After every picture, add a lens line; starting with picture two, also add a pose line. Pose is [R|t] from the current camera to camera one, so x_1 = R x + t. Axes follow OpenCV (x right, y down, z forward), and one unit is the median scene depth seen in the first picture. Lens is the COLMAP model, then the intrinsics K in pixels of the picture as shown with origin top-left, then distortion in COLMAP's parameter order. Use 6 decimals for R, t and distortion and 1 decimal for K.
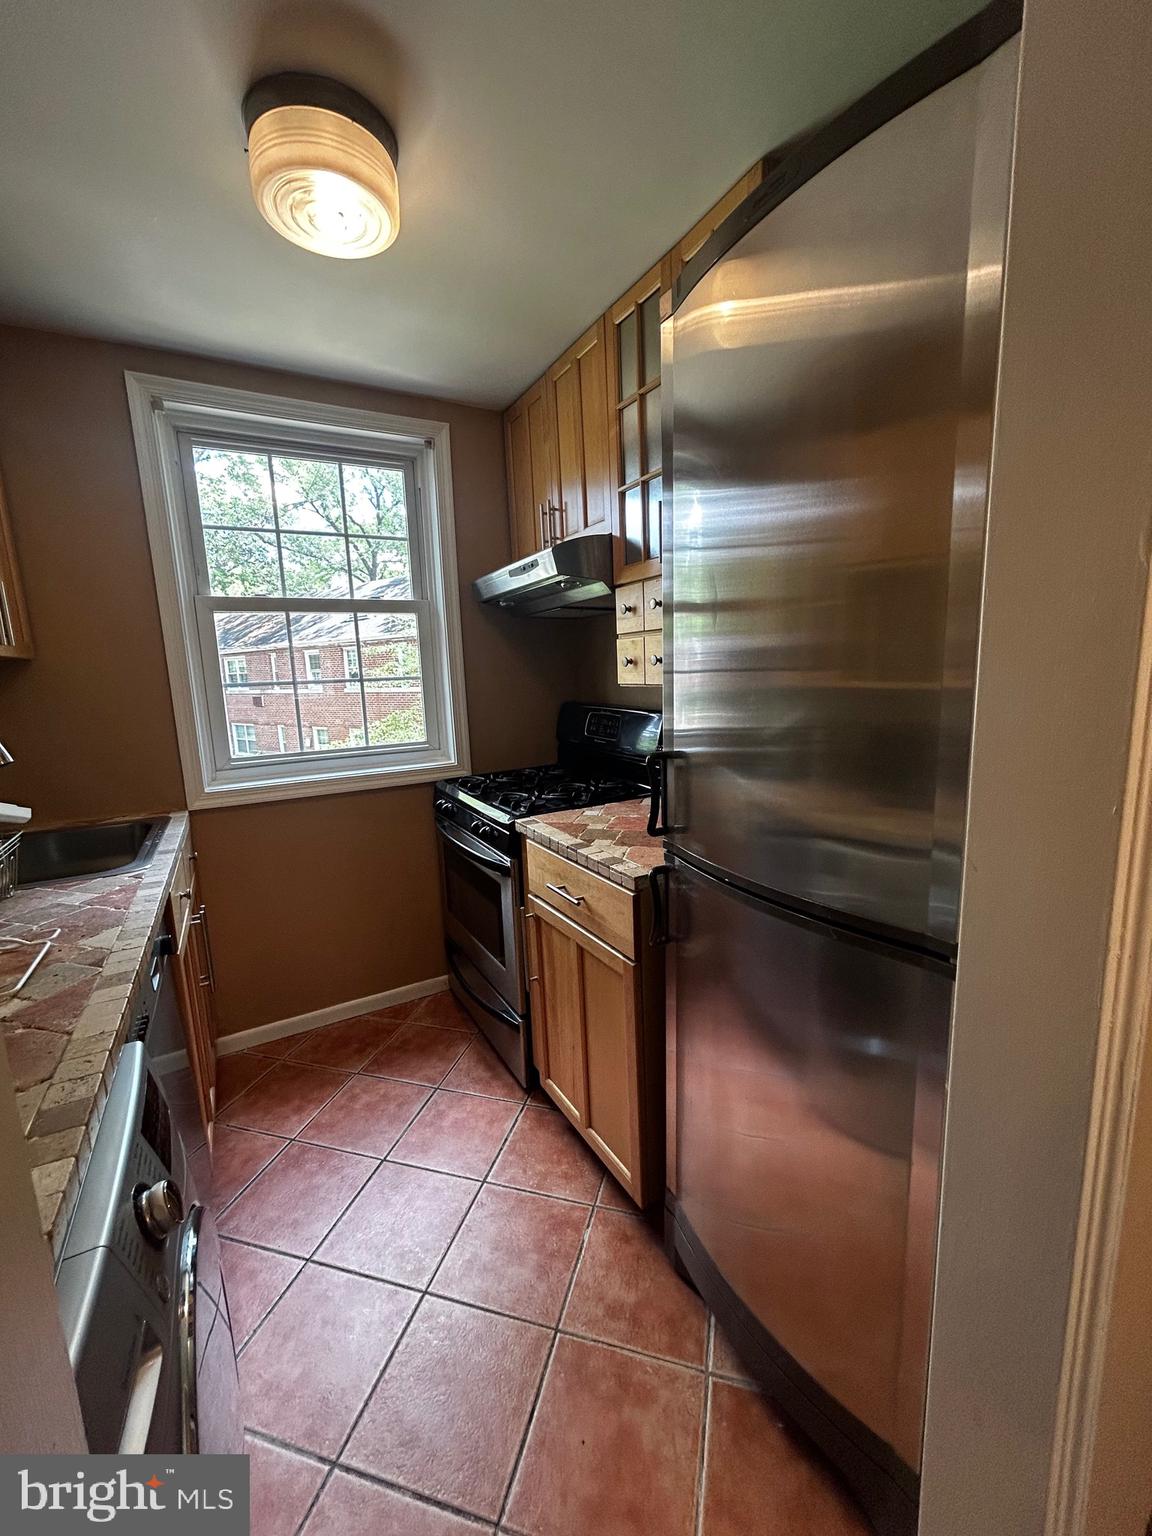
lens RADIAL K [[619.5, 0, 577.9], [0, 619.5, 766.4], [0, 0, 1]] dist [-0.003846, 0.003590]
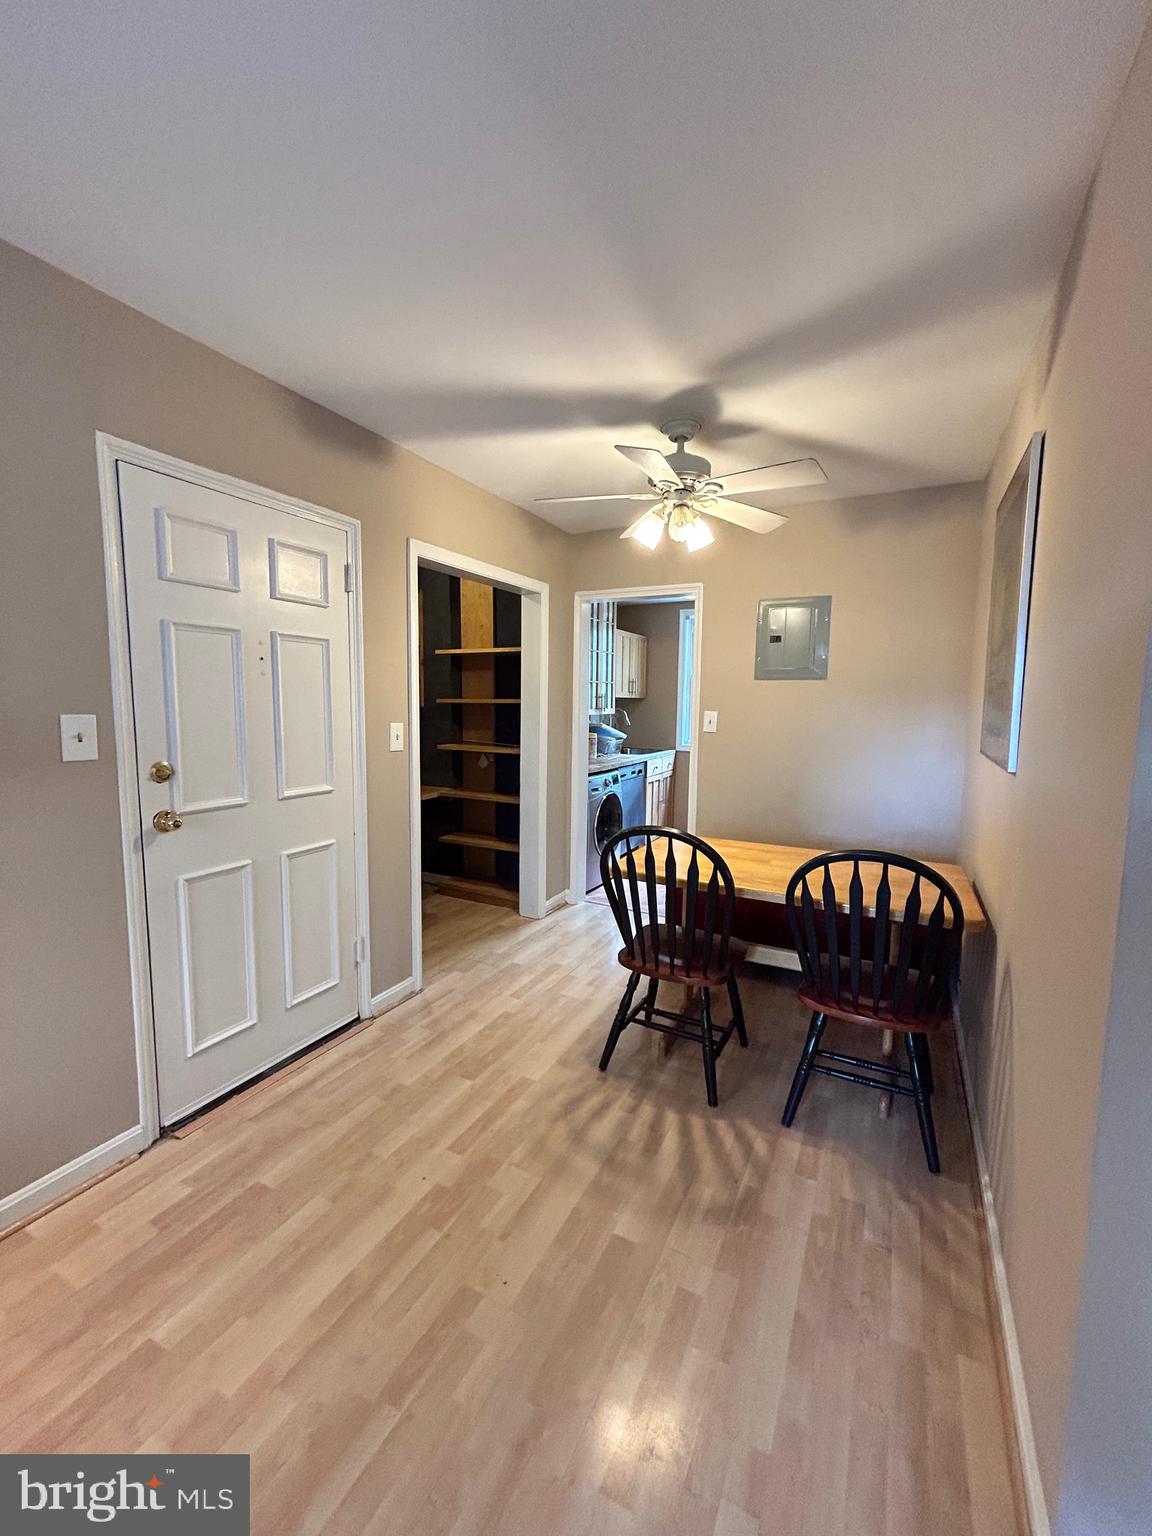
lens RADIAL K [[617.8, 0, 577.2], [0, 617.8, 765.4], [0, 0, 1]] dist [-0.000303, 0.000623]
pose [[0.545501, 0.127479, -0.828359, 1.667749], [-0.166693, 0.985121, 0.041831, 0.103198], [0.821366, 0.115263, 0.558634, -1.094017]]
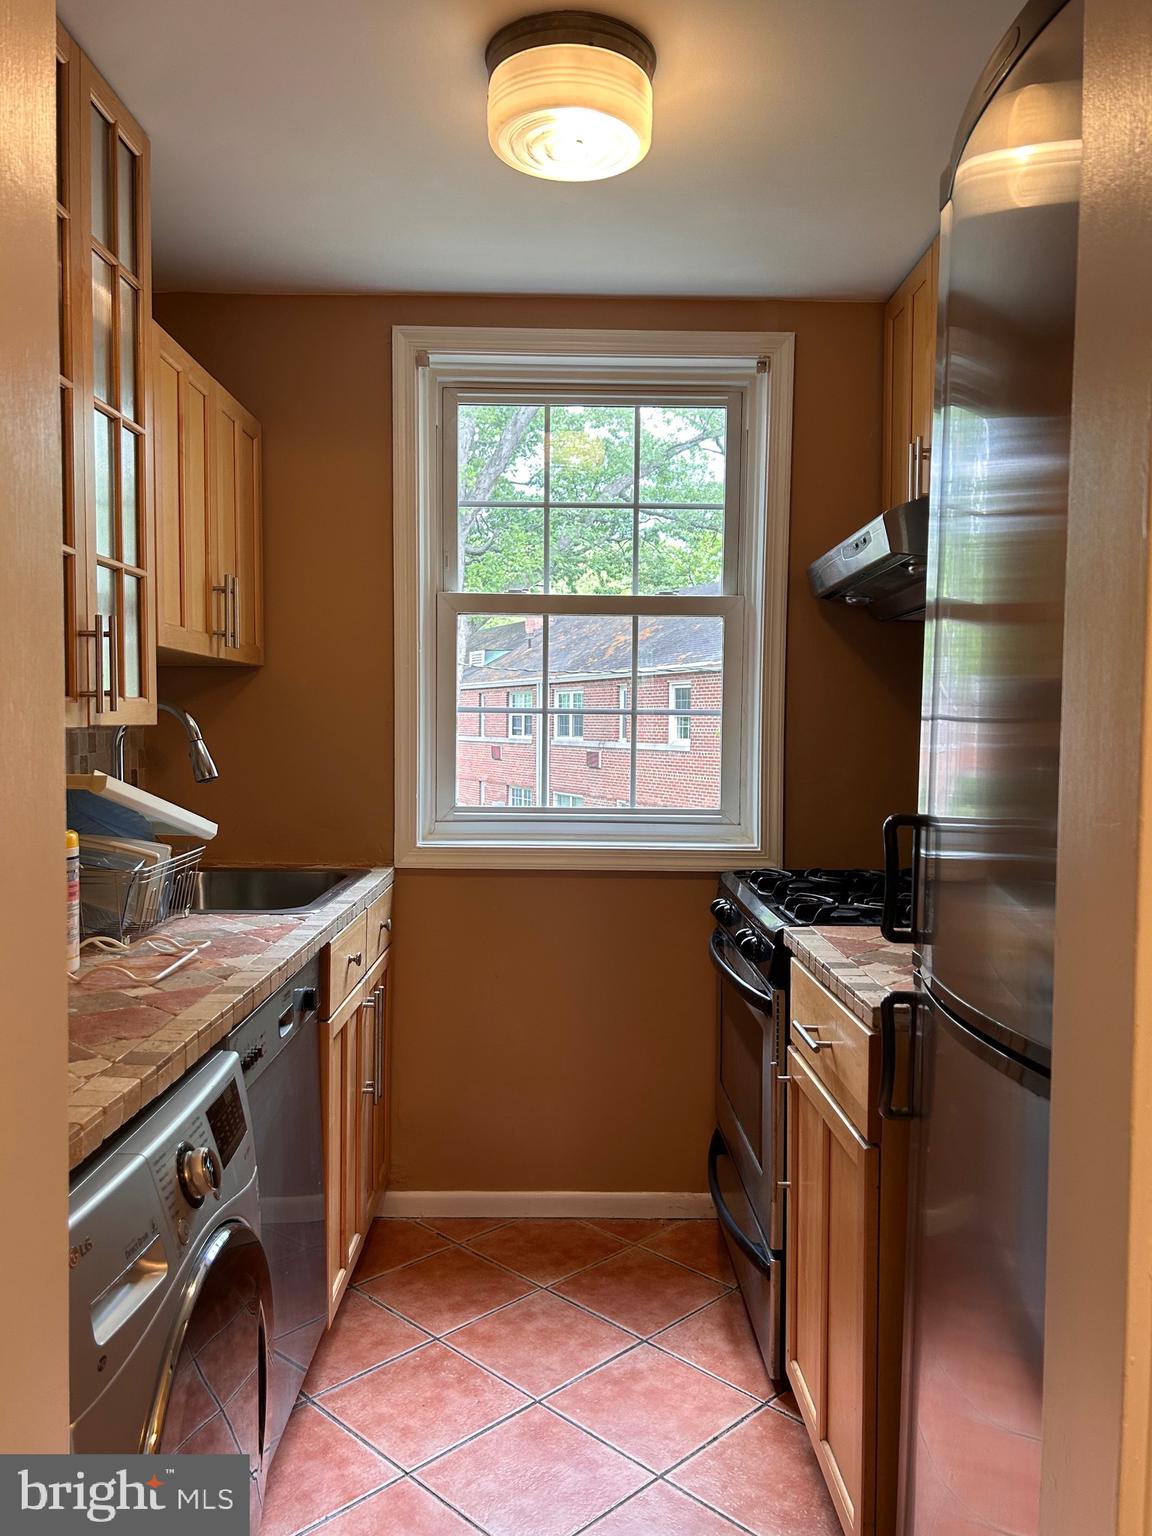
lens RADIAL K [[1159.8, 0, 578.1], [0, 1159.8, 776.5], [0, 0, 1]] dist [0.064852, -0.091689]
pose [[0.875336, 0.066509, -0.478919, 0.260697], [-0.118584, 0.989774, -0.079286, 0.048840], [0.468748, 0.126194, 0.874271, -0.166593]]
